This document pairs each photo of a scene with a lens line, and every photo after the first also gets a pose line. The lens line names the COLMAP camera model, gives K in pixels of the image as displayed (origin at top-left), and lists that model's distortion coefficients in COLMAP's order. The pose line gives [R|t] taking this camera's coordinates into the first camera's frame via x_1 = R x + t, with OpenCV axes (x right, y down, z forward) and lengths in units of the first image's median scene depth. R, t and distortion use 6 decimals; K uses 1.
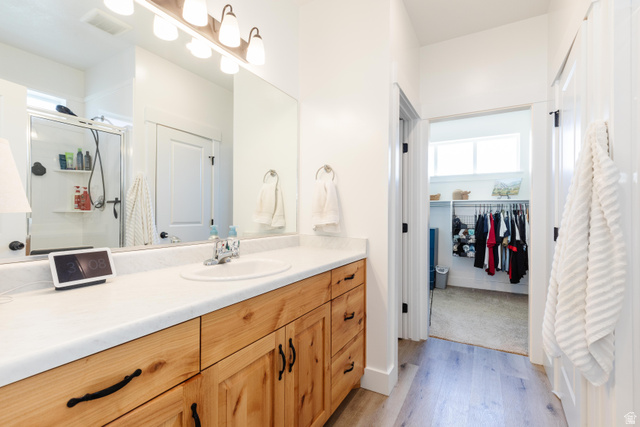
lens RADIAL K [[300.7, 0, 321.0], [0, 300.7, 214.4], [0, 0, 1]] dist [0.010217, -0.002291]
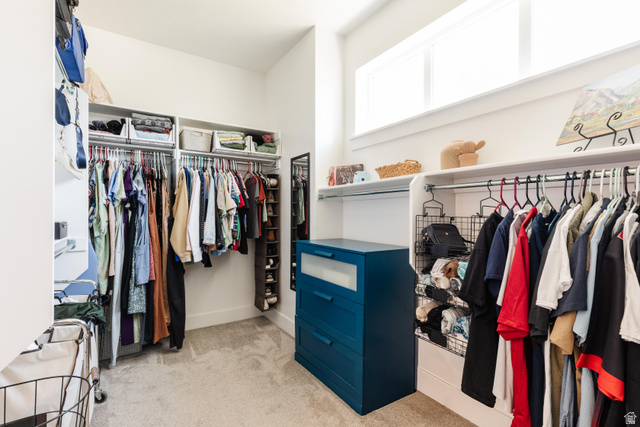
lens RADIAL K [[300.7, 0, 318.3], [0, 300.7, 214.6], [0, 0, 1]] dist [0.010217, -0.002291]
pose [[0.881314, -0.001646, -0.472528, 0.520902], [0.004669, 0.999975, 0.005225, -0.000585], [0.472508, -0.006811, 0.881300, 0.670874]]
